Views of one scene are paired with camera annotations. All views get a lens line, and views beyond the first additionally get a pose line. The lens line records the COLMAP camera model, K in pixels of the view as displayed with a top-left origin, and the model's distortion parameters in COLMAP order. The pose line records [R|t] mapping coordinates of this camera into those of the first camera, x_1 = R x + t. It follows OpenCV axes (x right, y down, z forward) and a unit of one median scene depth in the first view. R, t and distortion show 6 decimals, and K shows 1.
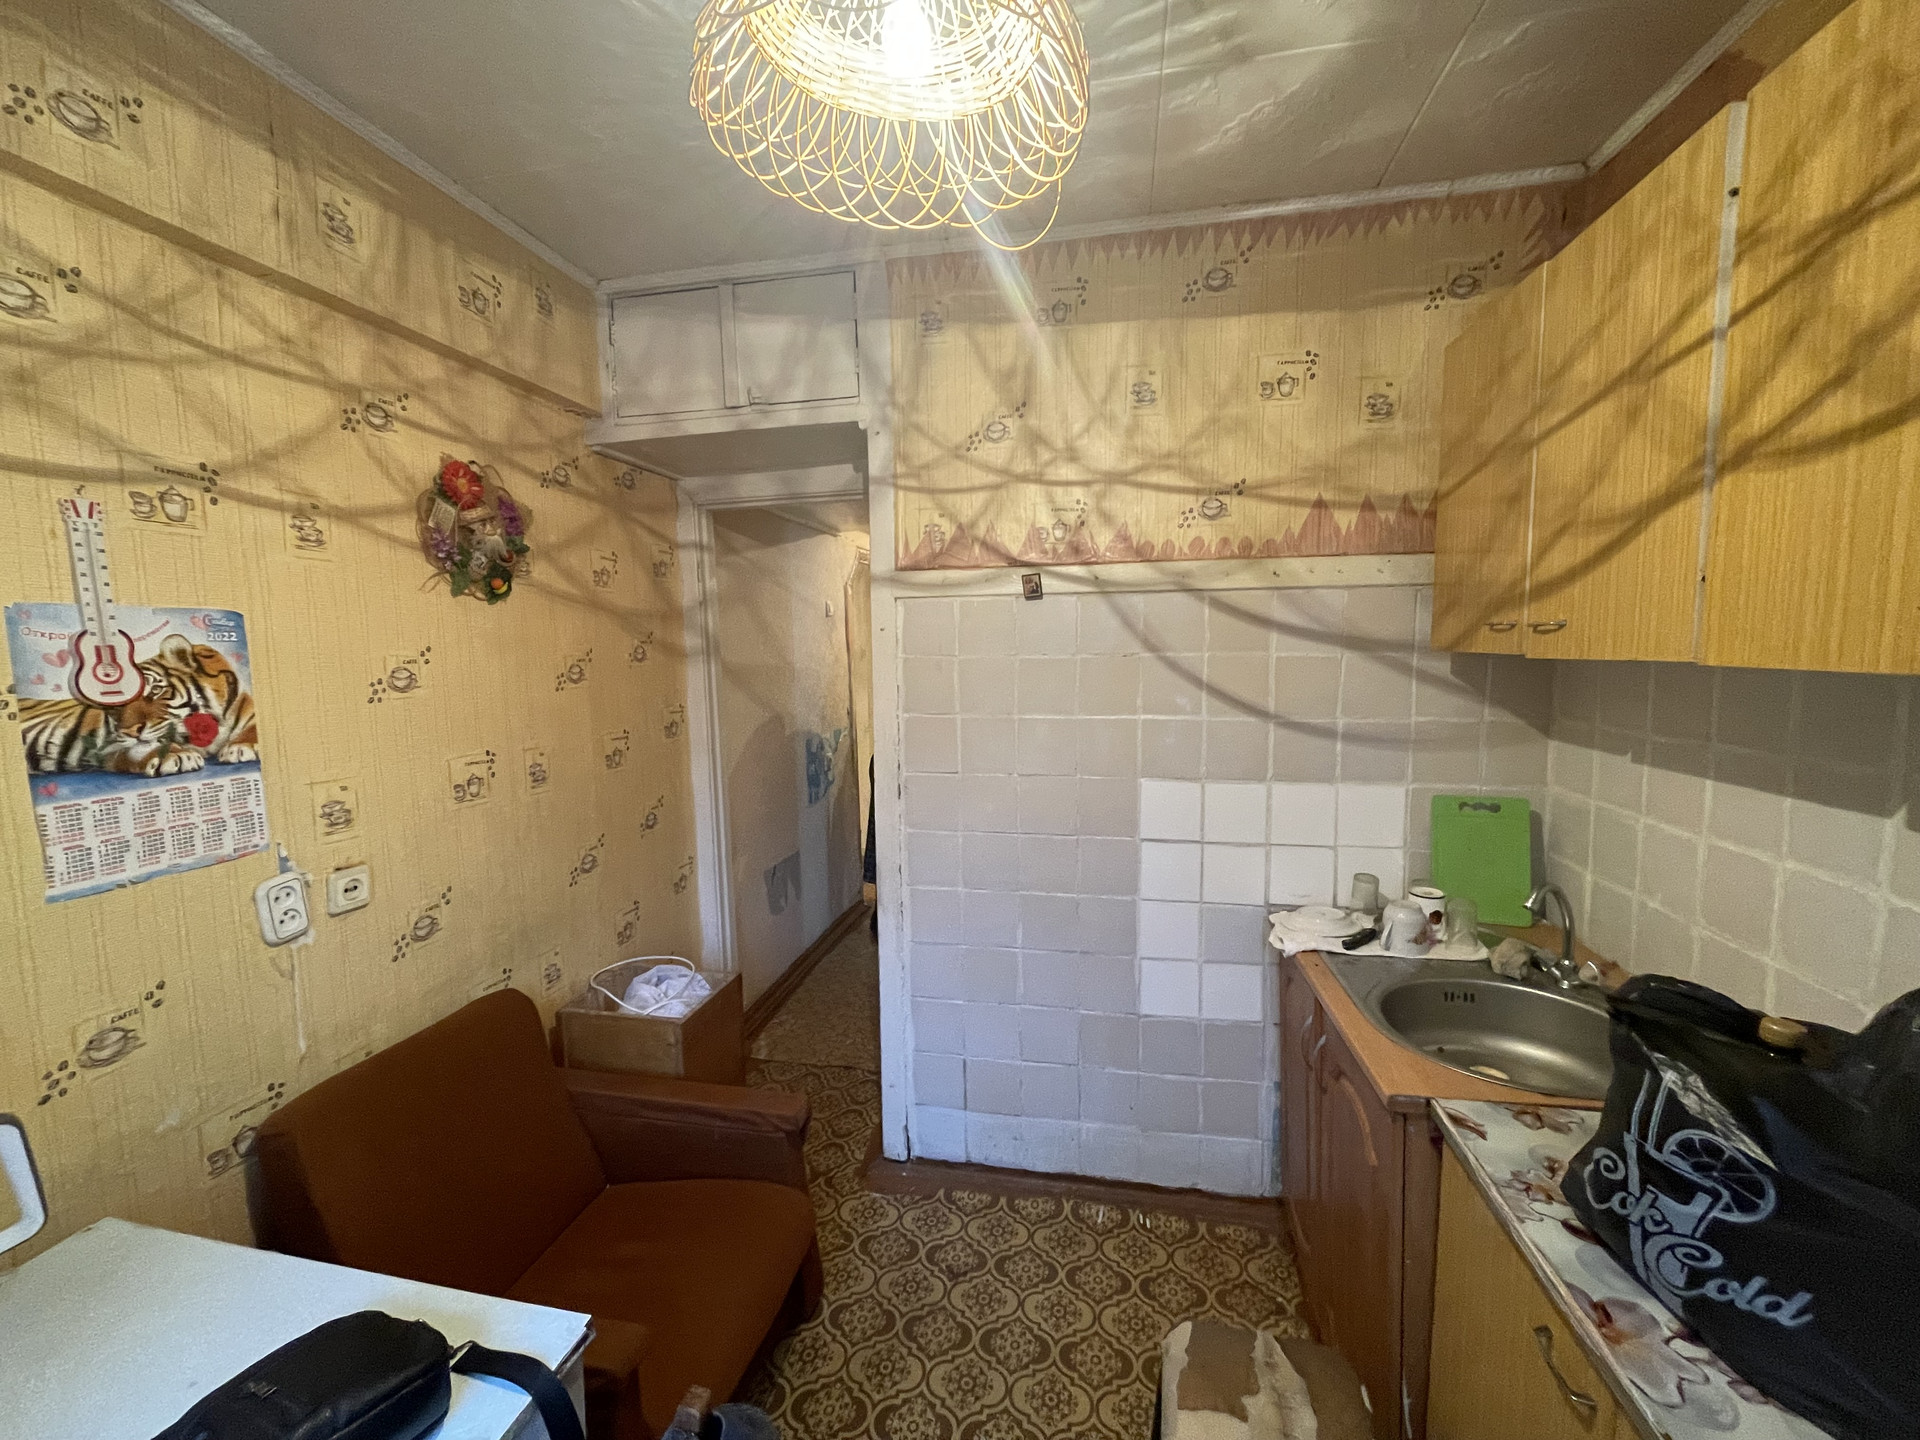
lens RADIAL K [[766.7, 0, 959.0], [0, 766.7, 721.6], [0, 0, 1]] dist [-0.001582, -0.000269]
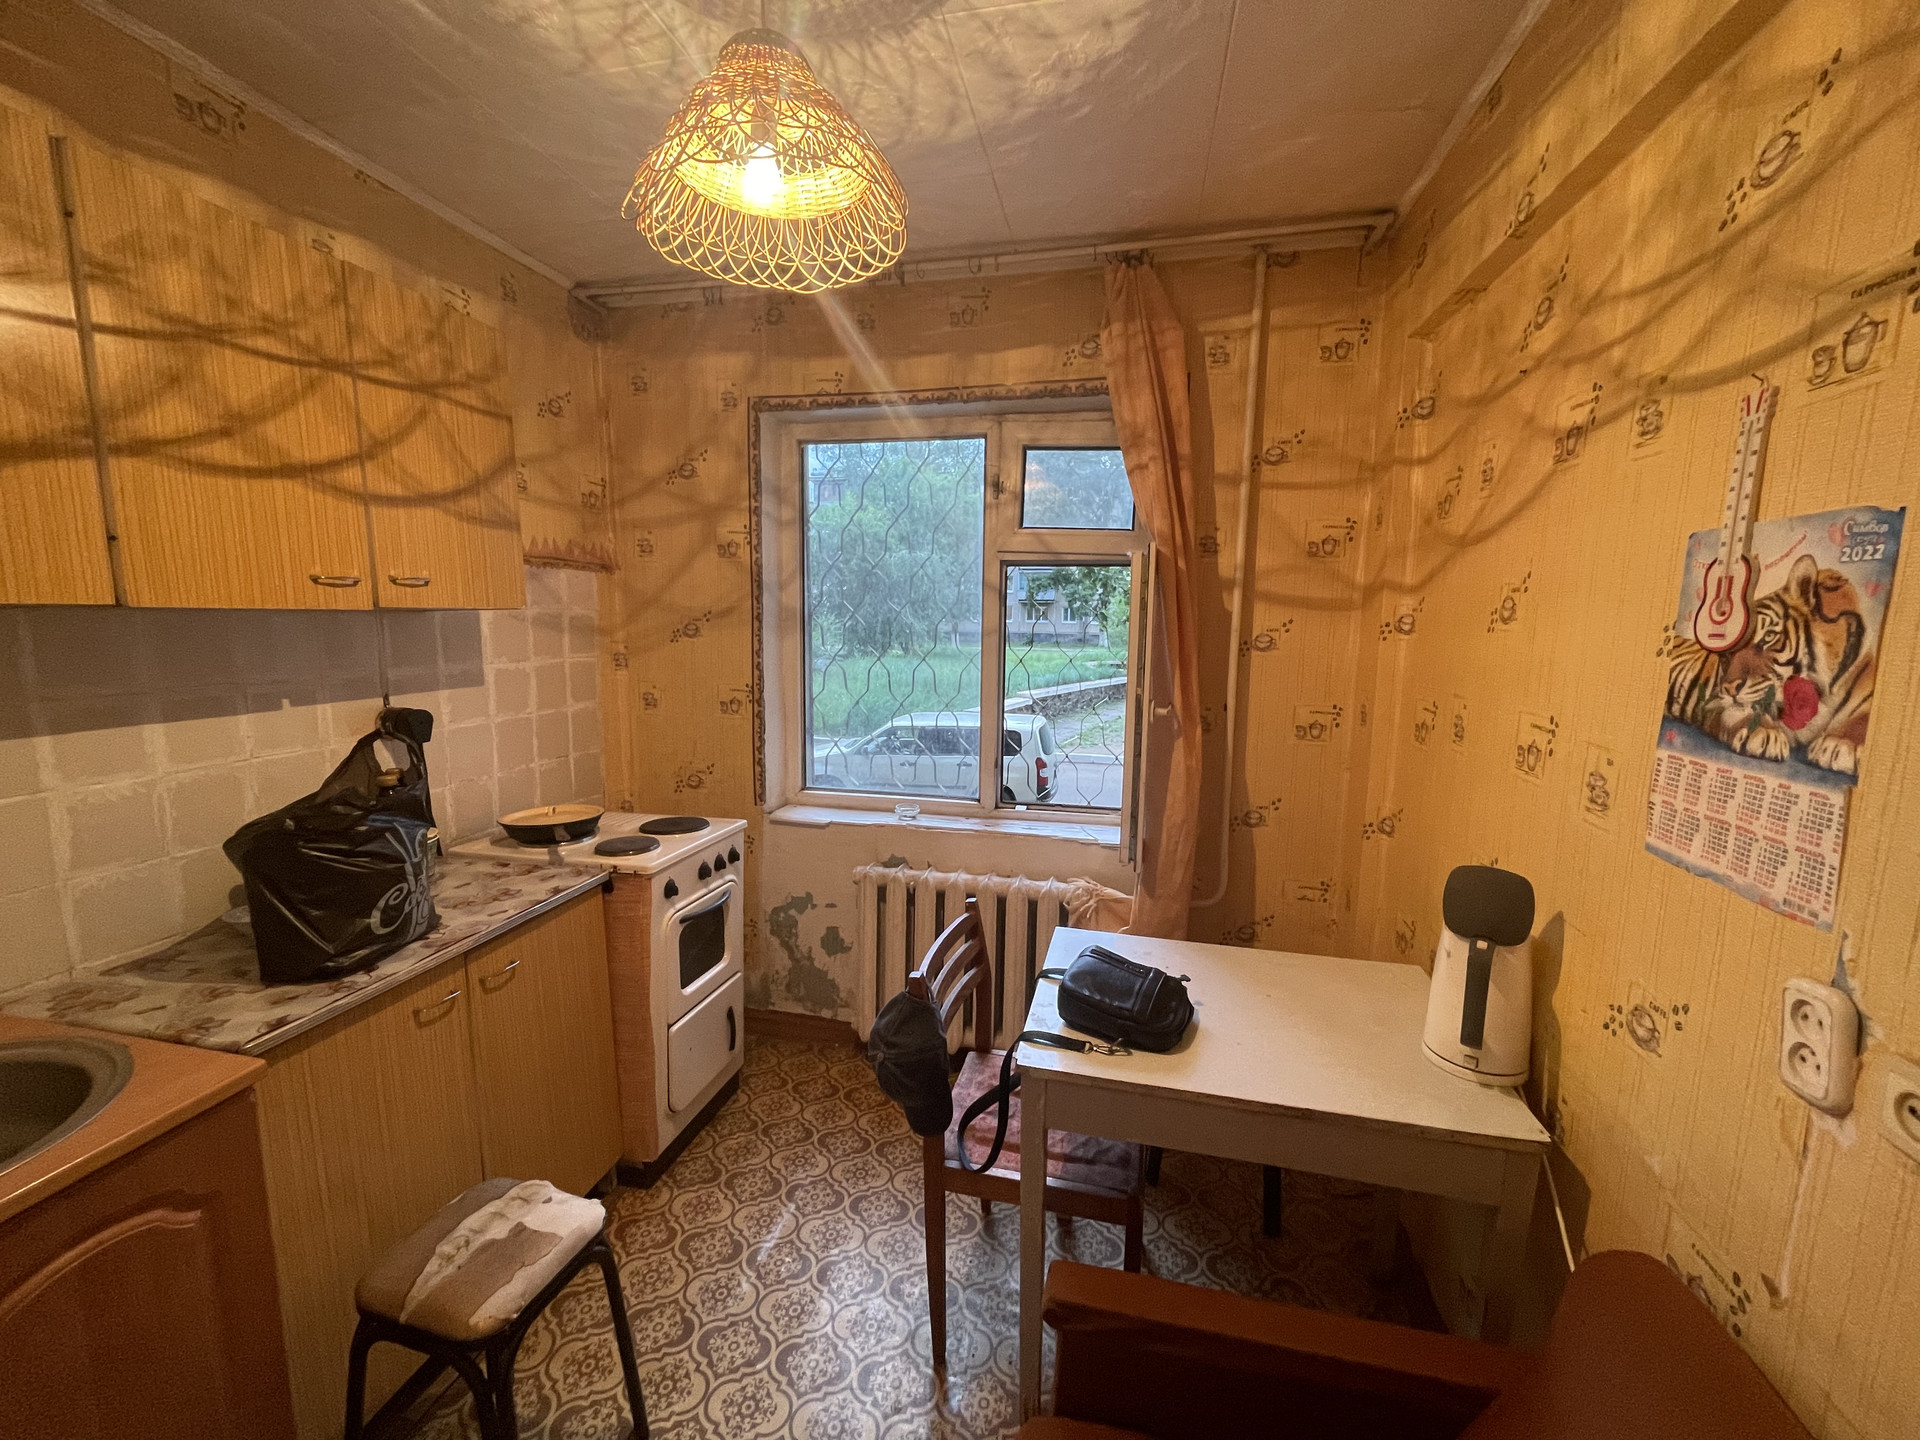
lens RADIAL K [[766.7, 0, 955.3], [0, 766.7, 719.4], [0, 0, 1]] dist [-0.001582, -0.000269]
pose [[-0.999778, 0.001732, 0.020999, -0.303570], [0.006619, 0.971979, 0.234973, -0.138158], [-0.020004, 0.235060, -0.971775, 1.716959]]
